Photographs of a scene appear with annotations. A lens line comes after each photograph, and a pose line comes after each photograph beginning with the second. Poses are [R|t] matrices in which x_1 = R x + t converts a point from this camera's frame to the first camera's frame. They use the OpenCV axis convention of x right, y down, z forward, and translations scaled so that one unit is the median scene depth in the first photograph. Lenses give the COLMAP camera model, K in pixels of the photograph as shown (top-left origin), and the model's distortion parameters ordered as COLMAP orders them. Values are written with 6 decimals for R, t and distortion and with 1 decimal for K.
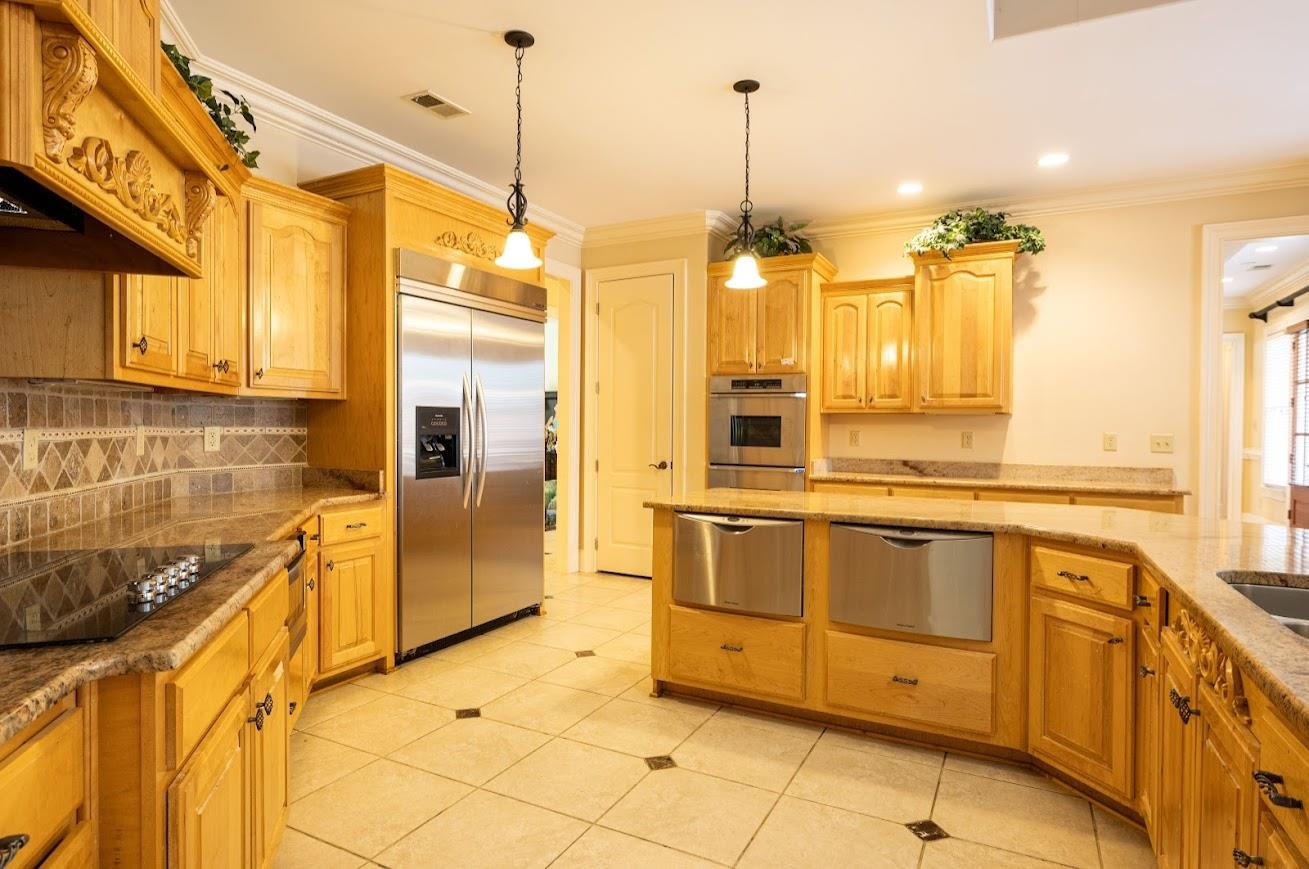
lens RADIAL K [[706.5, 0, 652.2], [0, 706.5, 436.7], [0, 0, 1]] dist [-0.001412, -0.000974]
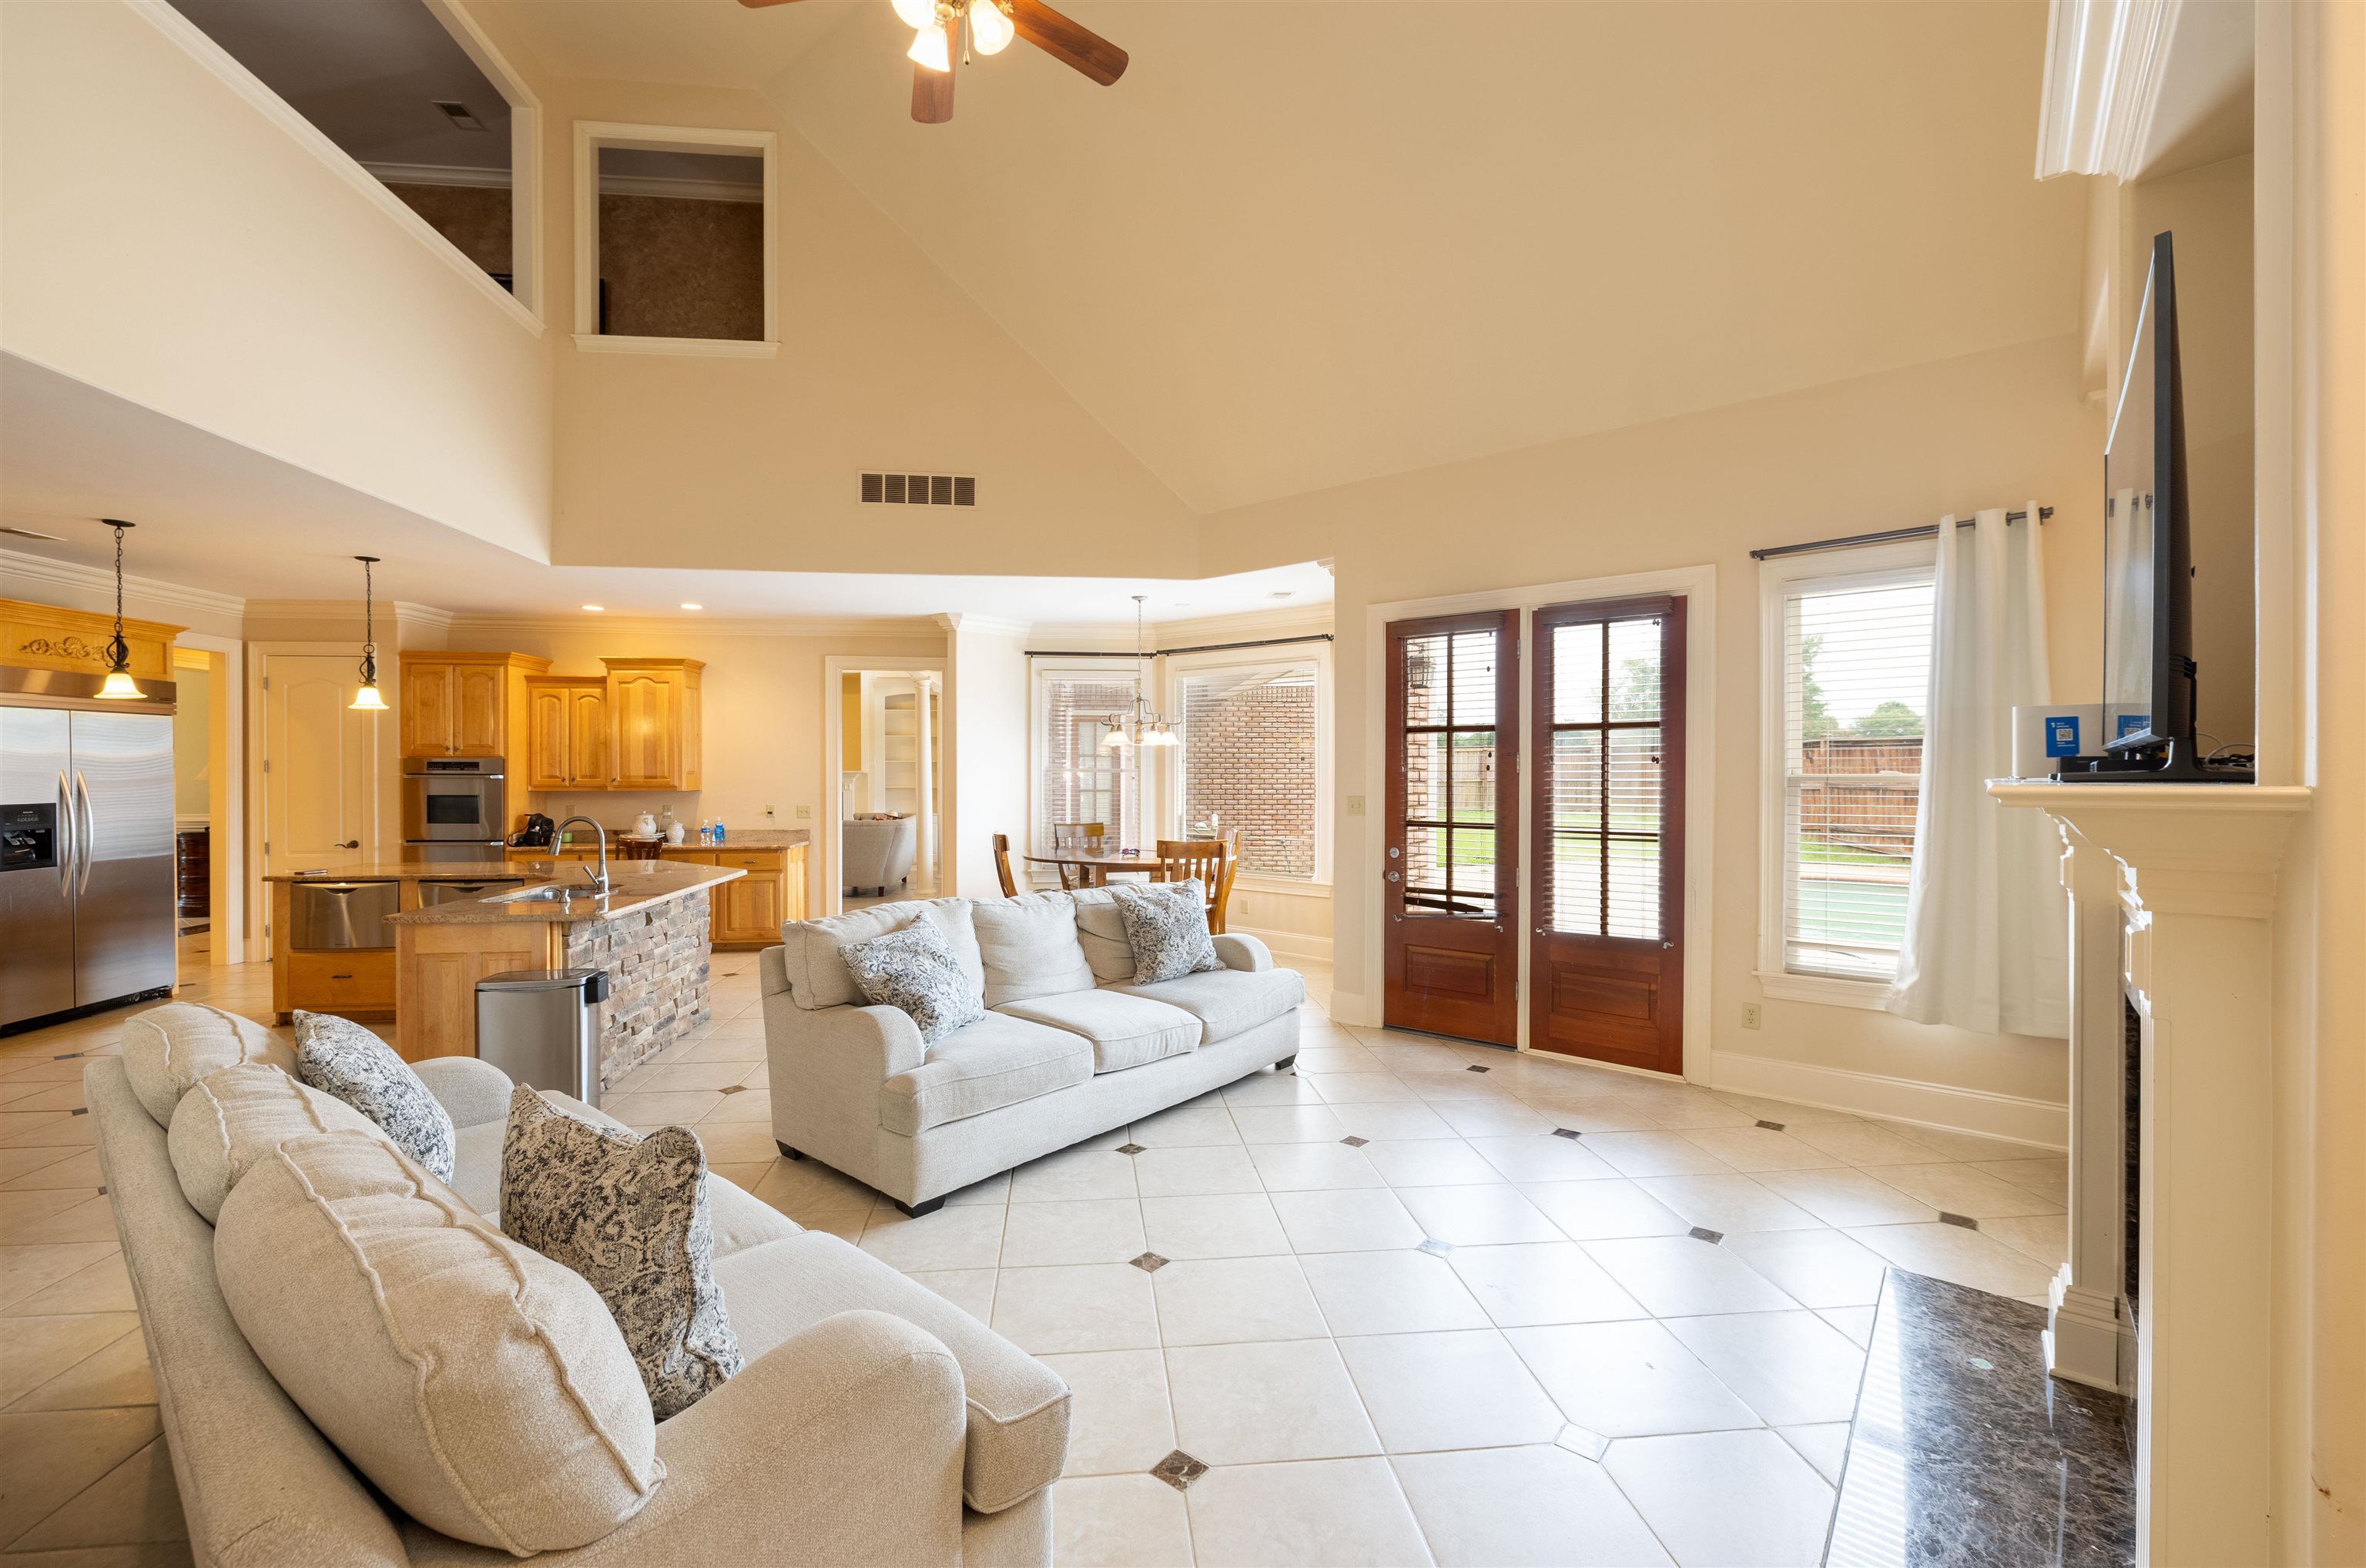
lens RADIAL K [[984.3, 0, 1184.6], [0, 984.3, 774.2], [0, 0, 1]] dist [-0.001018, -0.000168]
pose [[0.833280, -0.010955, 0.552742, 0.218225], [0.014038, 0.999901, -0.001346, -0.038441], [-0.552673, 0.008880, 0.833351, -0.783283]]
